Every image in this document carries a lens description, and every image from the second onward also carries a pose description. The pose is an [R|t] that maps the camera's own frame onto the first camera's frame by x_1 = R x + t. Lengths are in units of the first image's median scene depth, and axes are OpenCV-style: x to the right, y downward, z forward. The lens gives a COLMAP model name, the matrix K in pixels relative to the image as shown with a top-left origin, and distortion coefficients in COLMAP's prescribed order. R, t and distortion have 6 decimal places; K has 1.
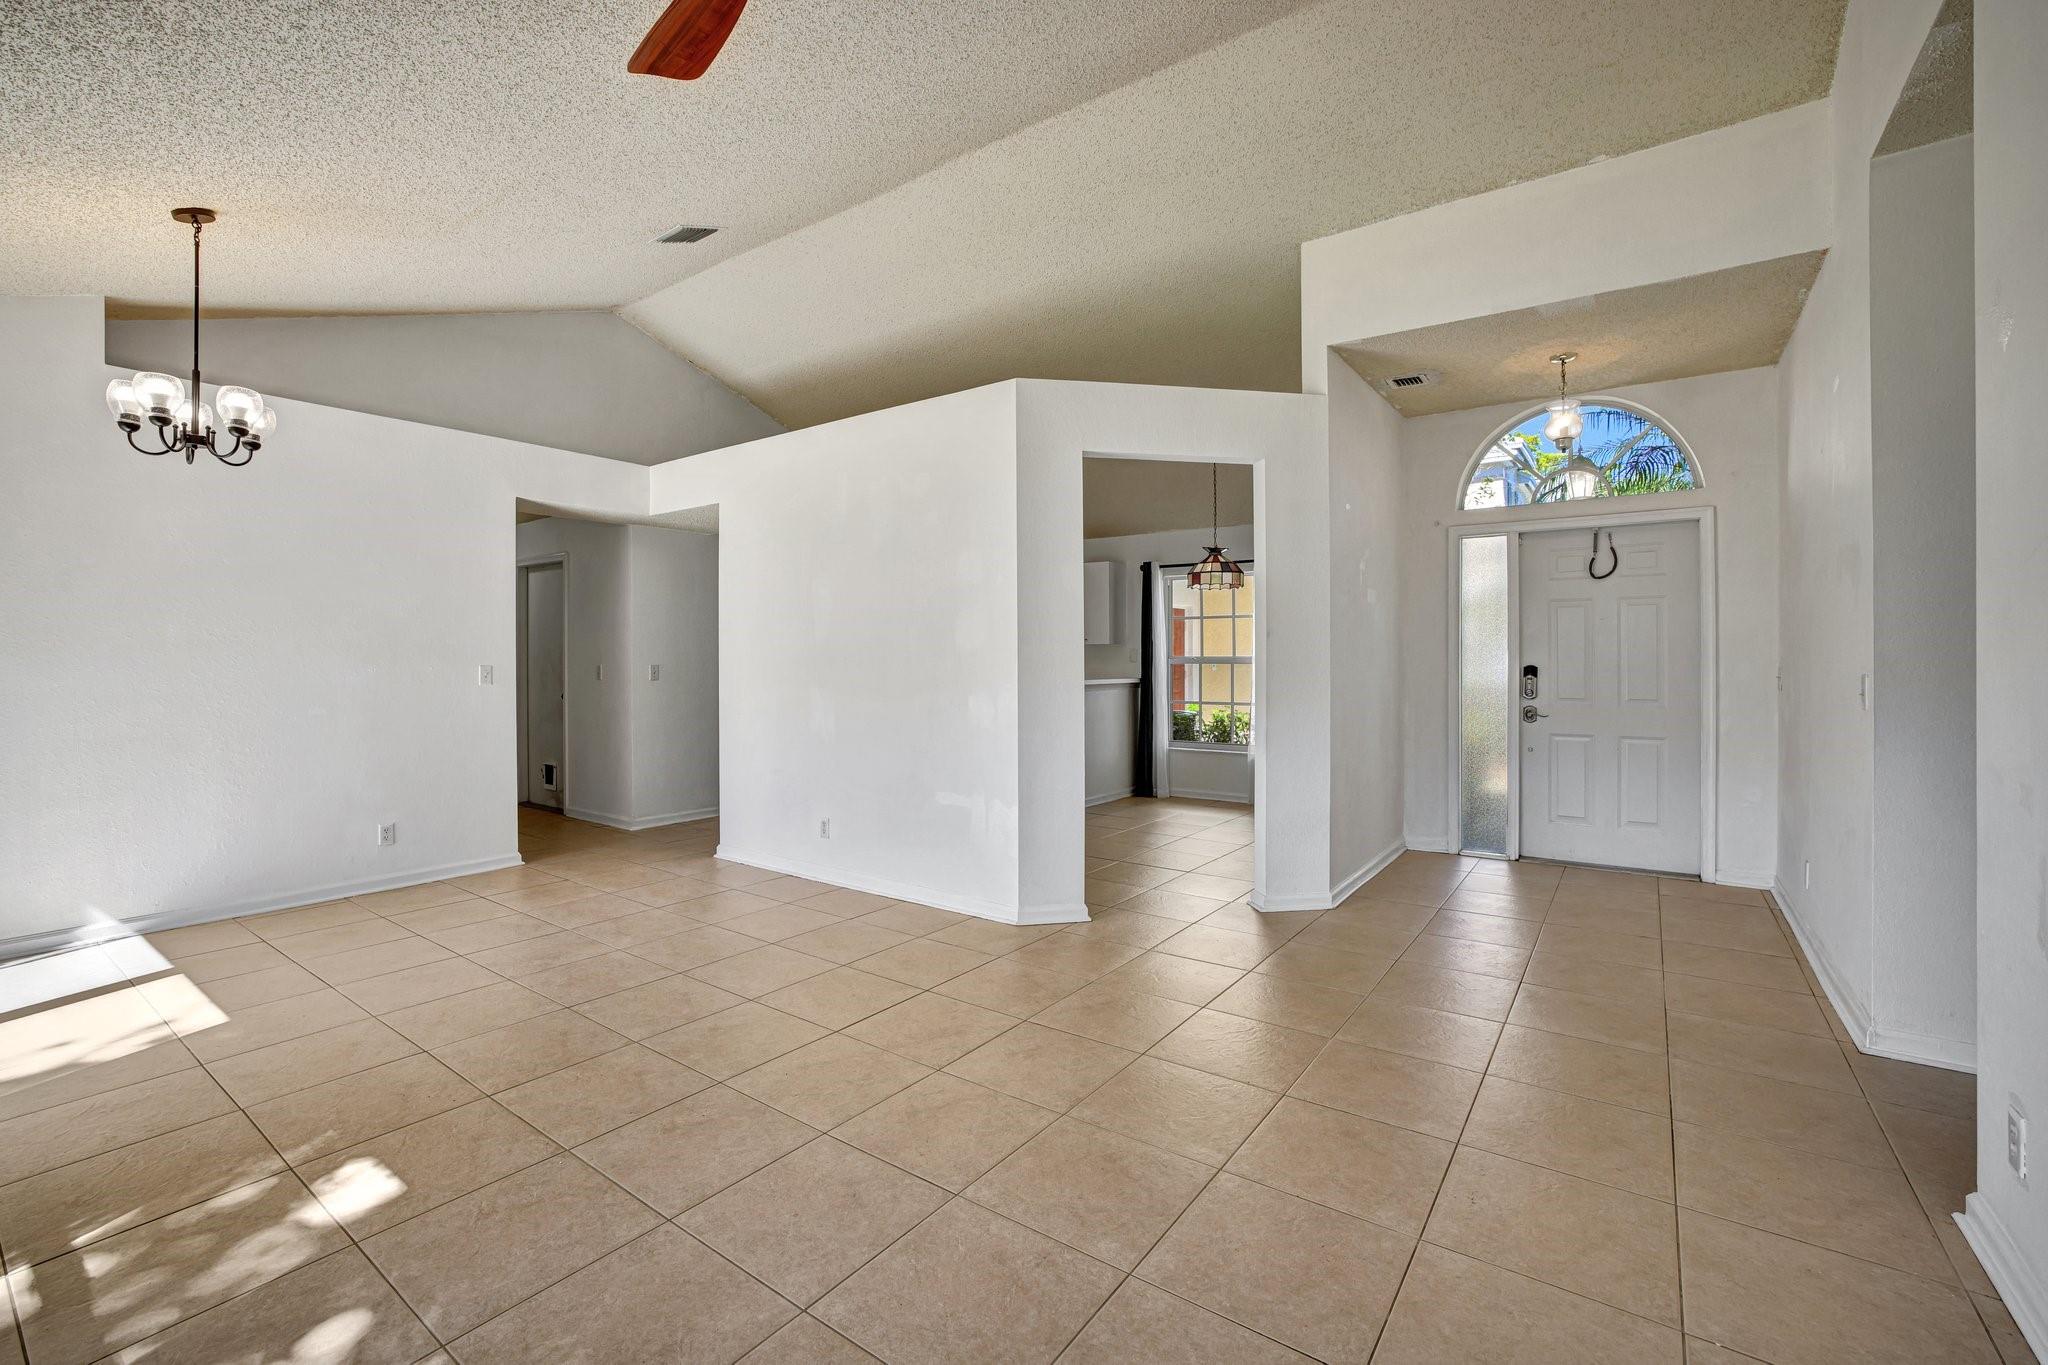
lens RADIAL K [[877.5, 0, 1015.3], [0, 877.5, 668.5], [0, 0, 1]] dist [-0.041457, 0.014546]
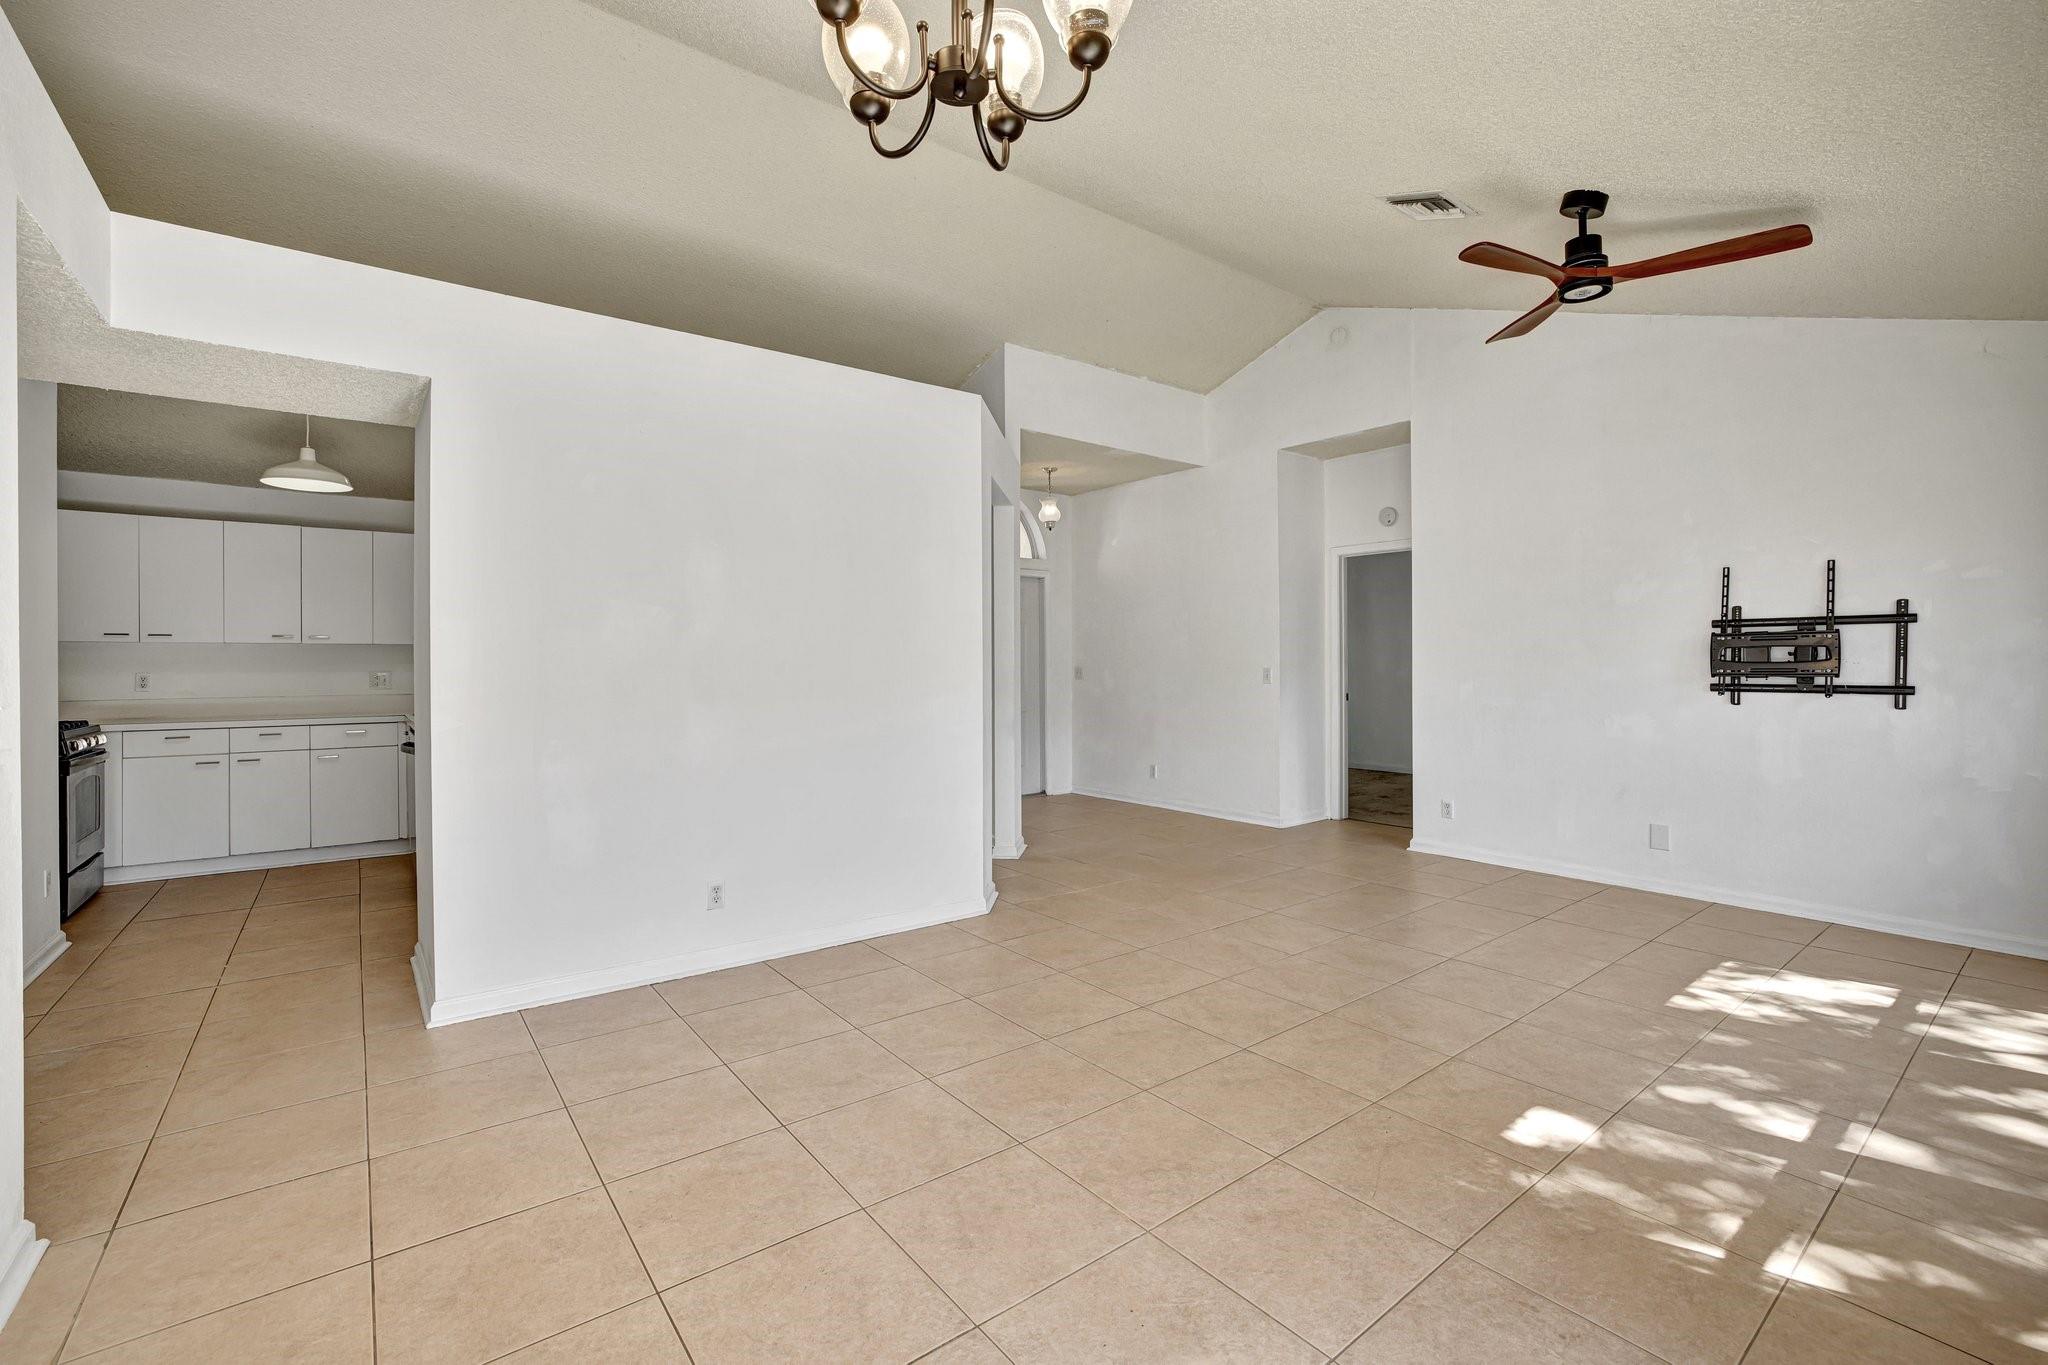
lens RADIAL K [[877.5, 0, 1015.3], [0, 877.5, 668.5], [0, 0, 1]] dist [-0.041457, 0.014546]
pose [[0.274847, -0.003484, 0.961482, -1.435398], [0.006137, 0.999979, 0.001869, -0.010259], [-0.961468, 0.005386, 0.274863, 0.952242]]
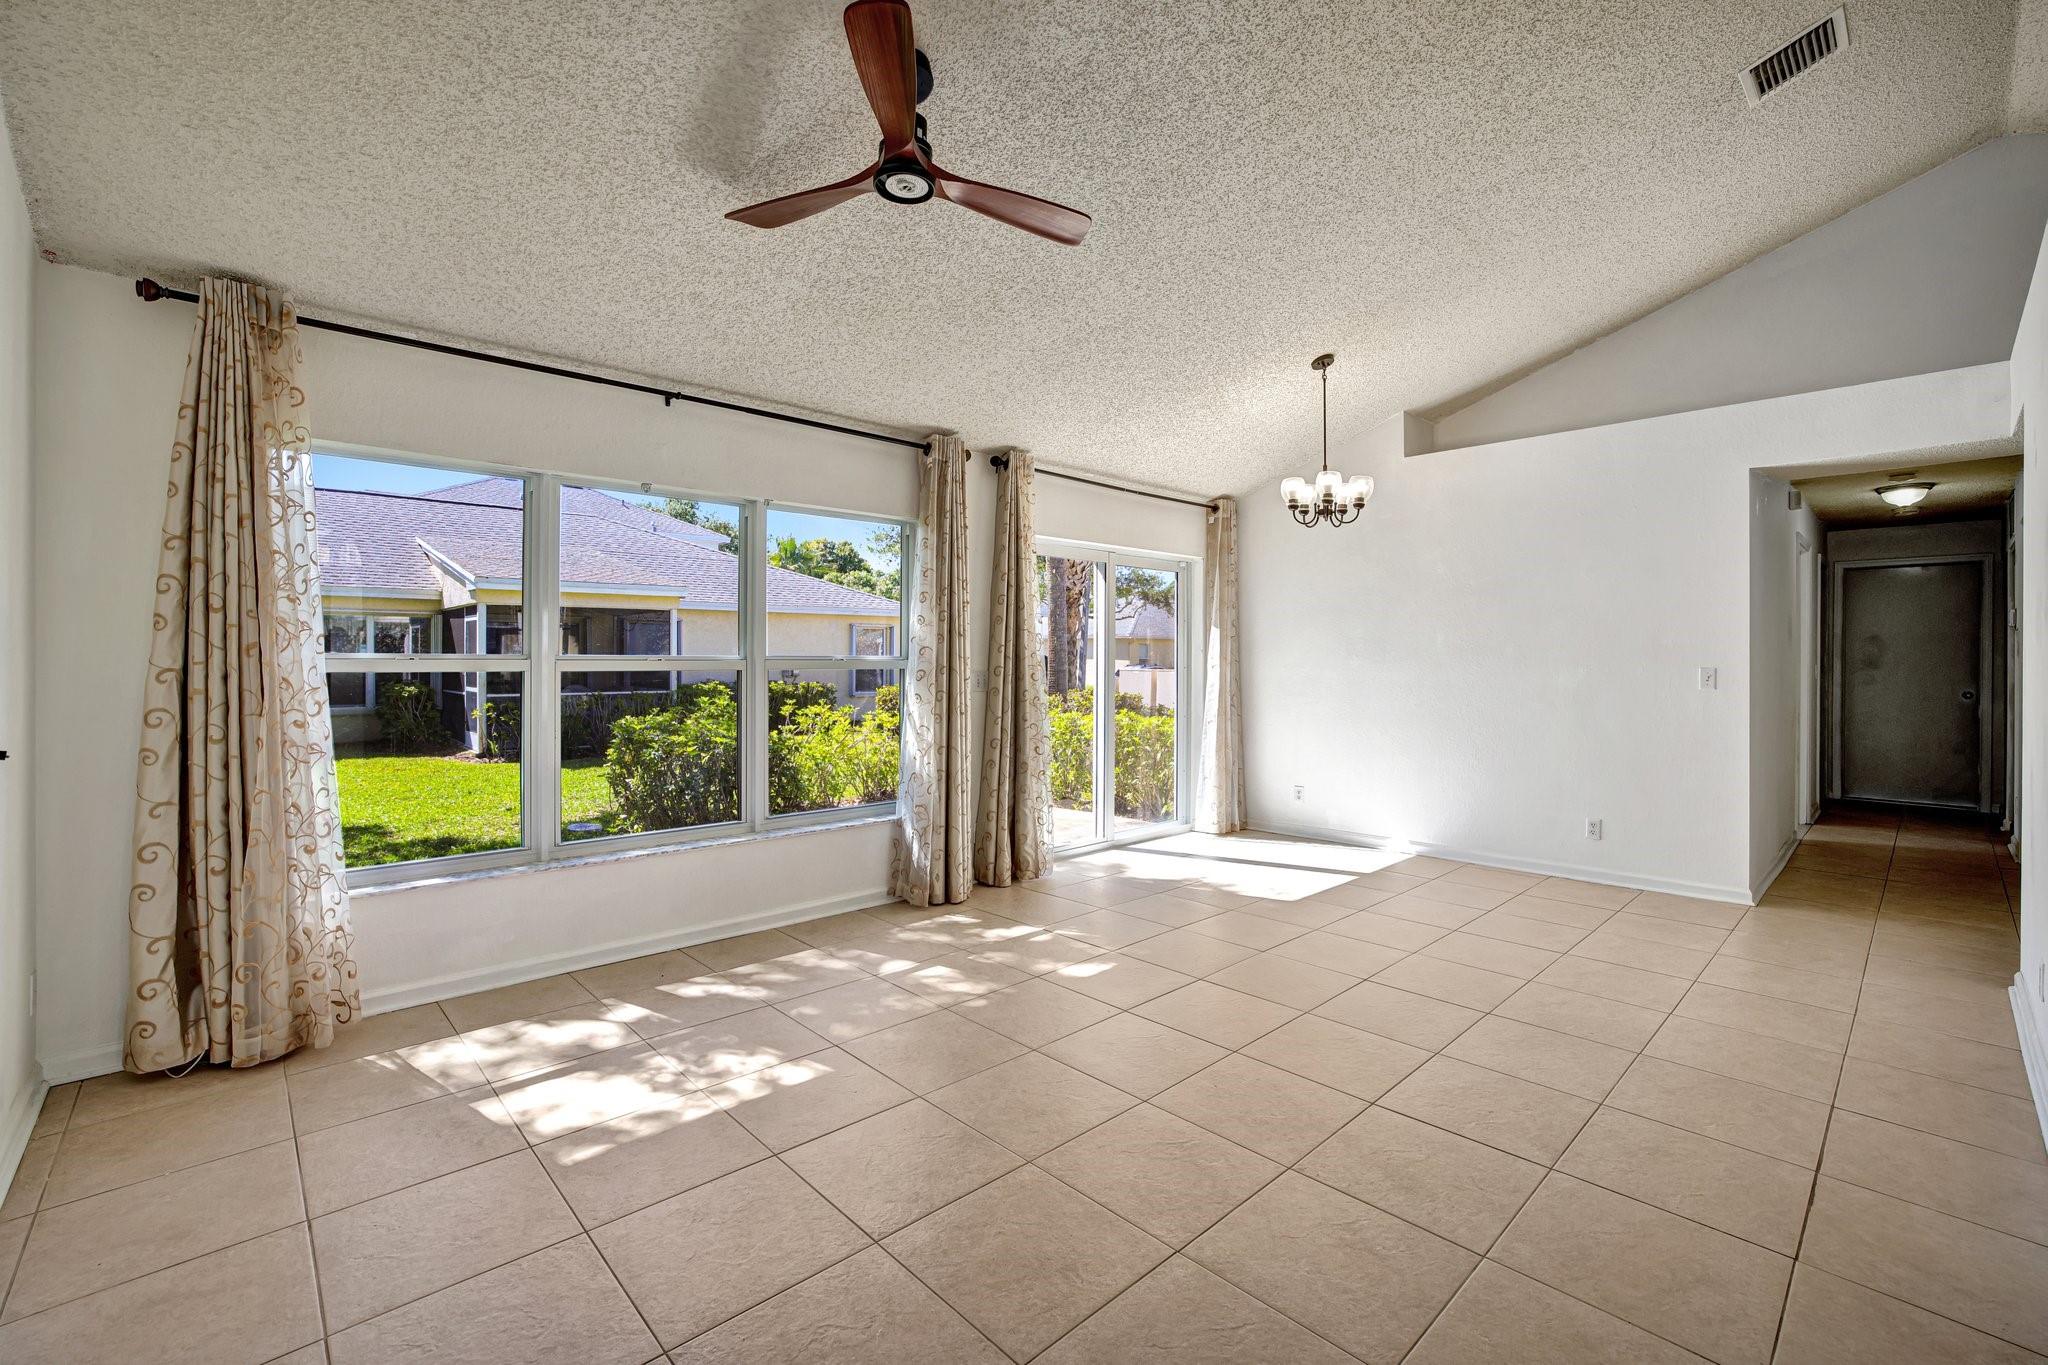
lens RADIAL K [[877.5, 0, 1015.3], [0, 877.5, 668.5], [0, 0, 1]] dist [-0.041457, 0.014546]
pose [[-0.189566, 0.010175, -0.981815, 0.693290], [-0.005362, 0.999921, 0.011398, -0.015631], [0.981853, 0.007426, -0.189496, 0.824976]]
